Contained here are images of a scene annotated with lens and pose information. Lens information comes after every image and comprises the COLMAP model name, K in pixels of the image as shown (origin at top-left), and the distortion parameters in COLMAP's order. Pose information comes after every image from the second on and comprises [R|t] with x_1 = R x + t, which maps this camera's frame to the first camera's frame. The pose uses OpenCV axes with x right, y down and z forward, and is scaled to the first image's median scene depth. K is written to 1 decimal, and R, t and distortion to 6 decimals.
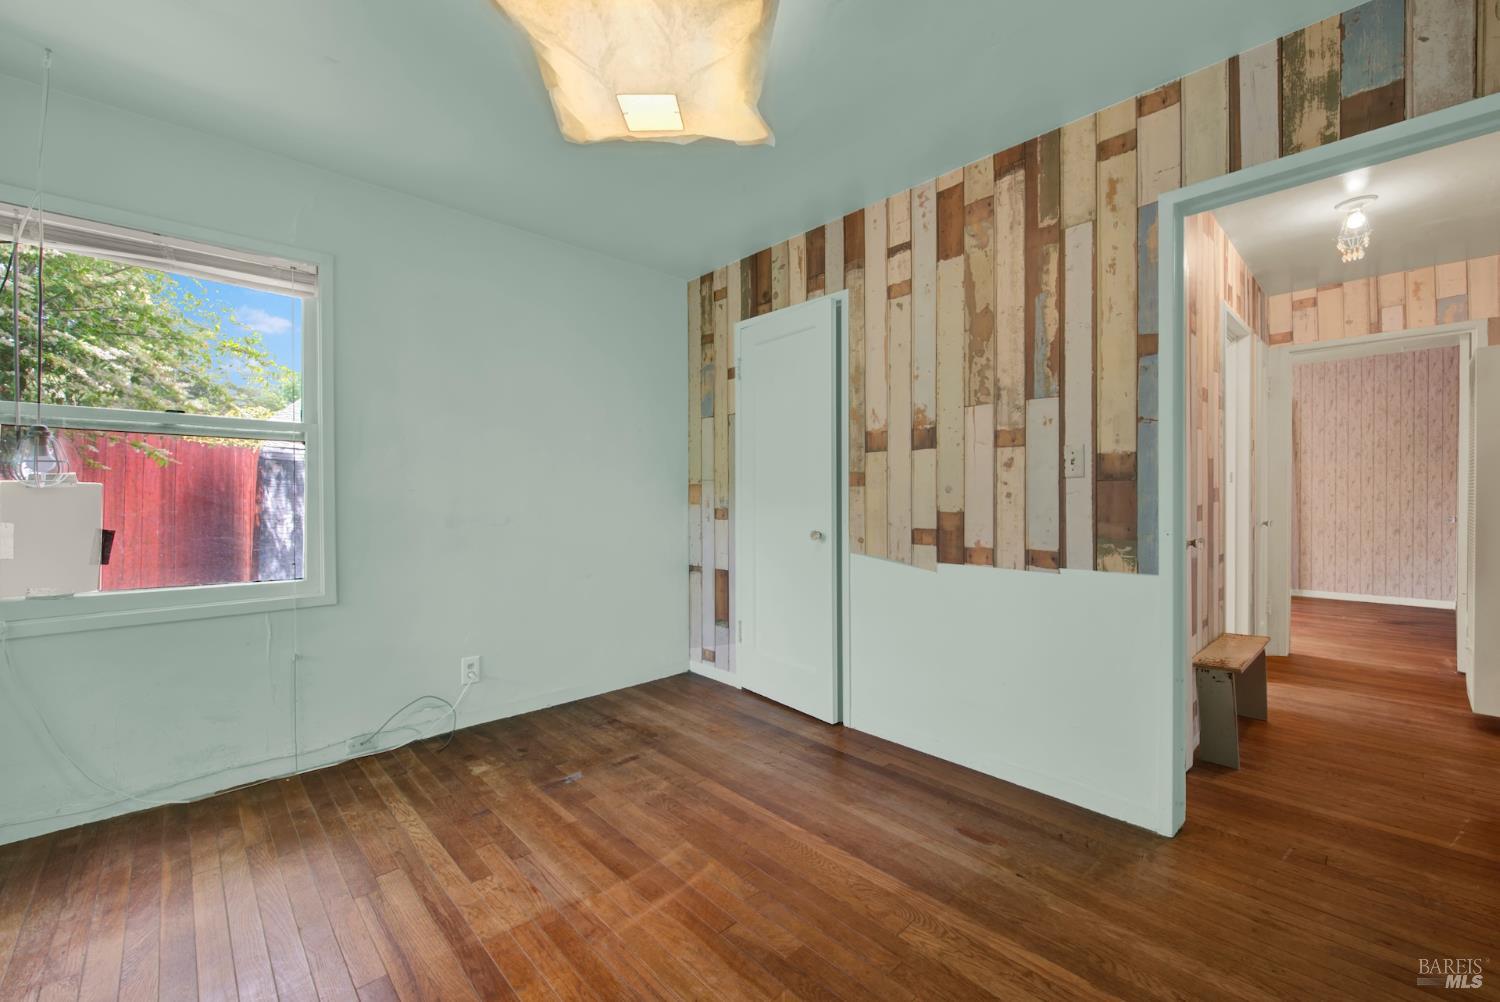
lens RADIAL K [[606.2, 0, 754.5], [0, 606.2, 500.6], [0, 0, 1]] dist [-0.001590, -0.000748]
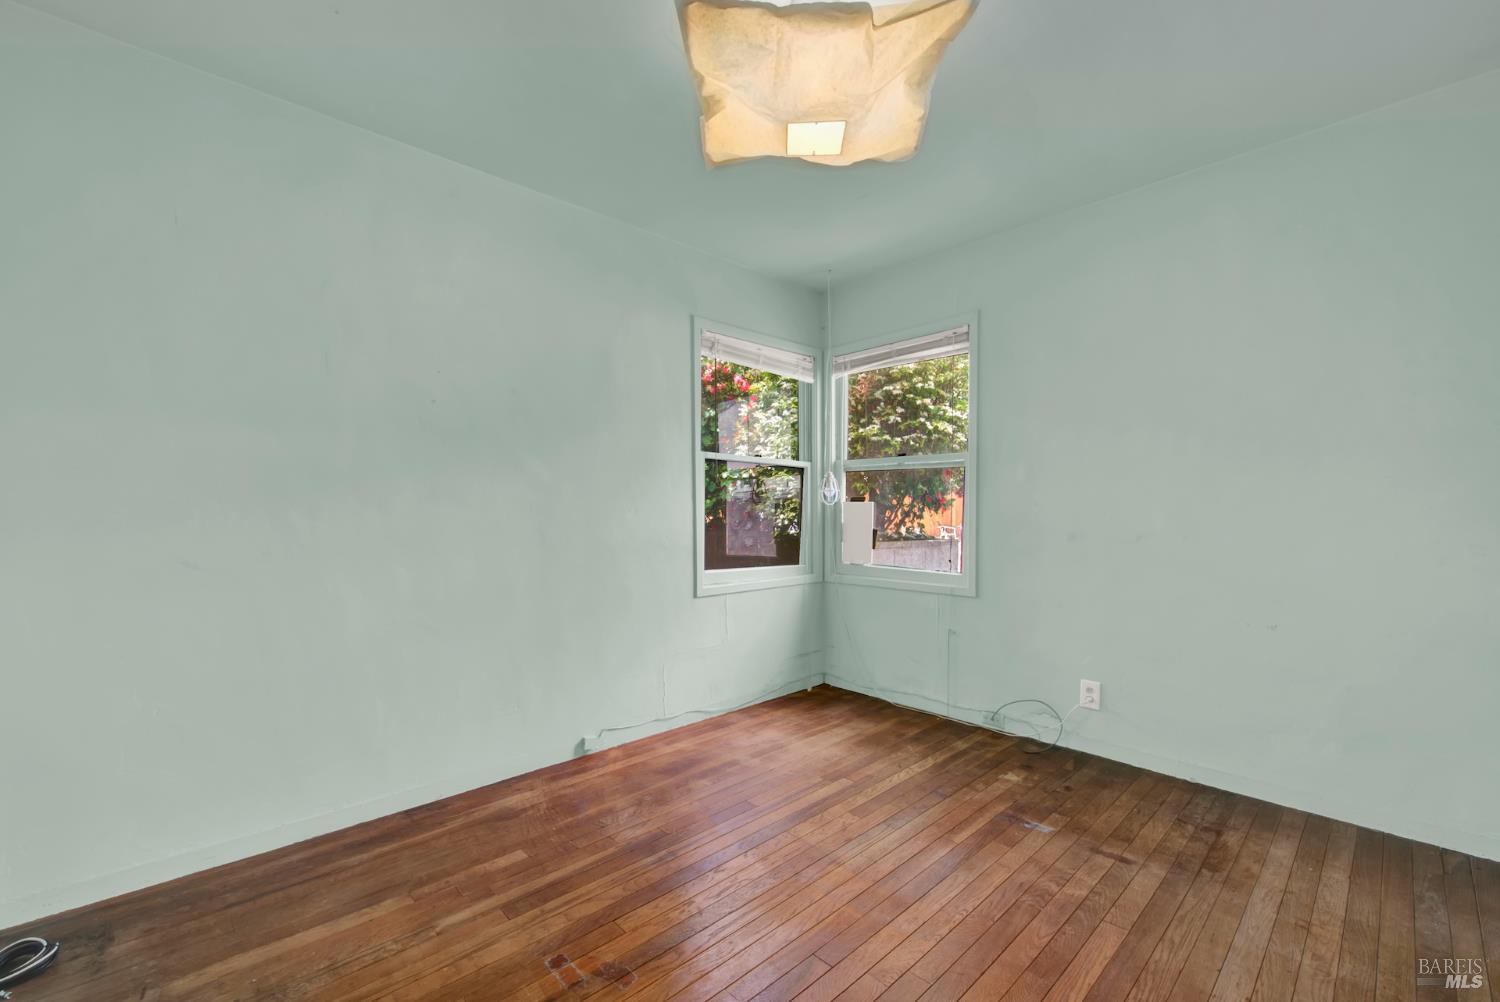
lens RADIAL K [[620.4, 0, 743.8], [0, 620.4, 525.3], [0, 0, 1]] dist [-0.001419, -0.000424]
pose [[-0.016658, 0.029202, -0.999435, 0.601271], [-0.007236, 0.999544, 0.029326, -0.008537], [0.999835, 0.007721, -0.016439, 0.577551]]
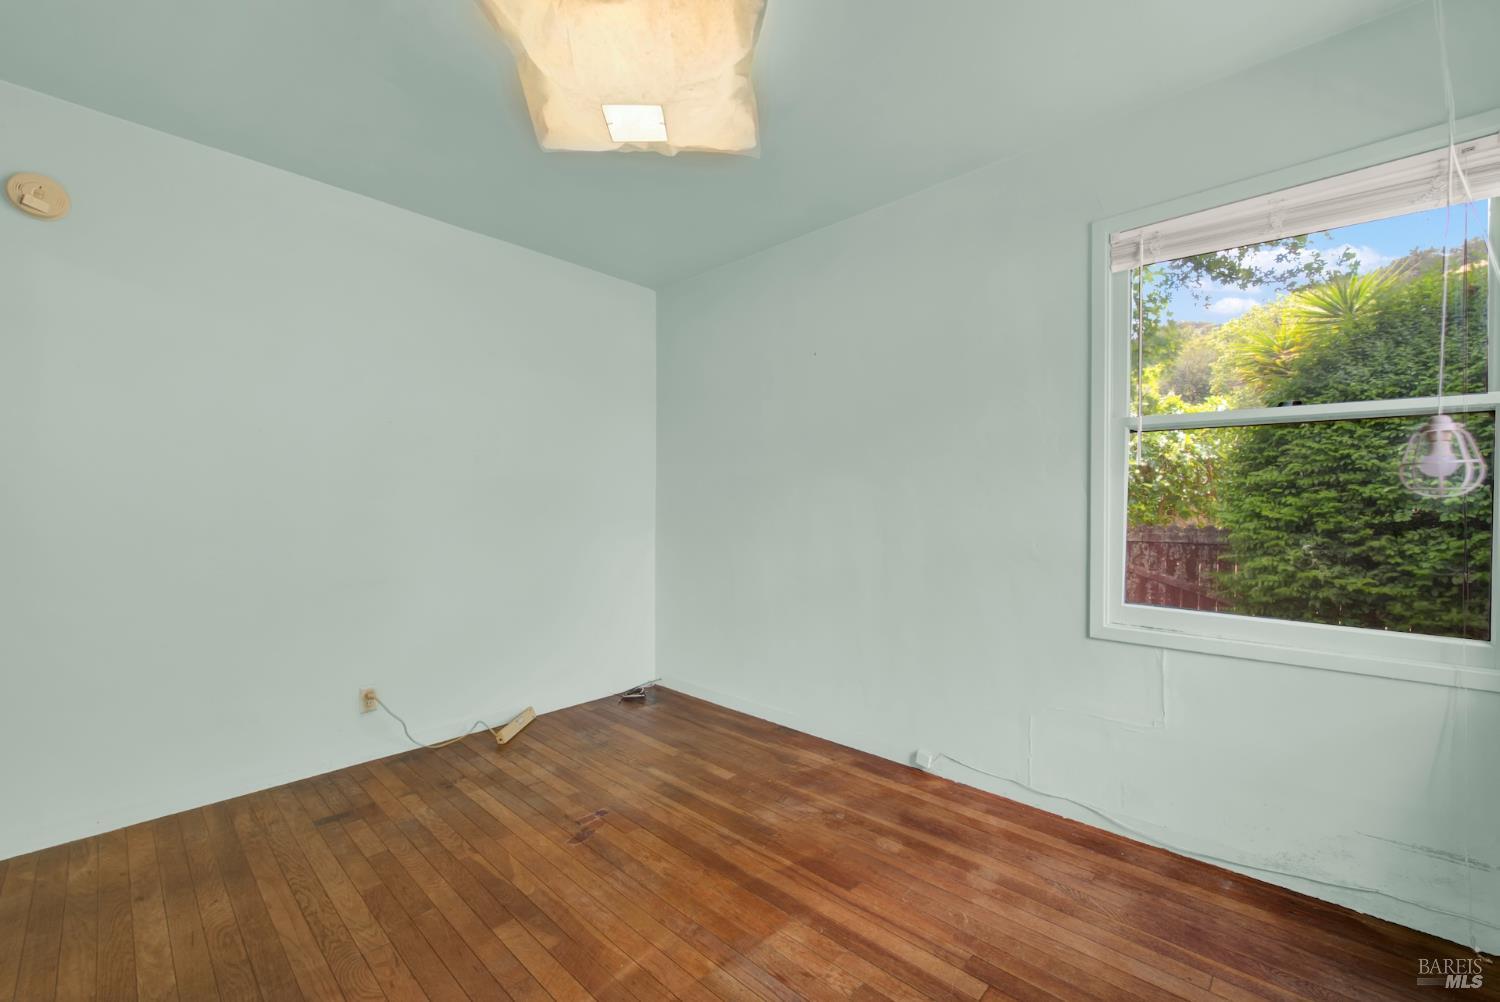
lens RADIAL K [[606.2, 0, 754.5], [0, 606.2, 500.6], [0, 0, 1]] dist [-0.001590, -0.000748]
pose [[-0.998167, -0.002566, -0.060473, -0.196189], [-0.002809, 0.999988, 0.003933, -0.013520], [0.060462, 0.004096, -0.998162, 1.303689]]
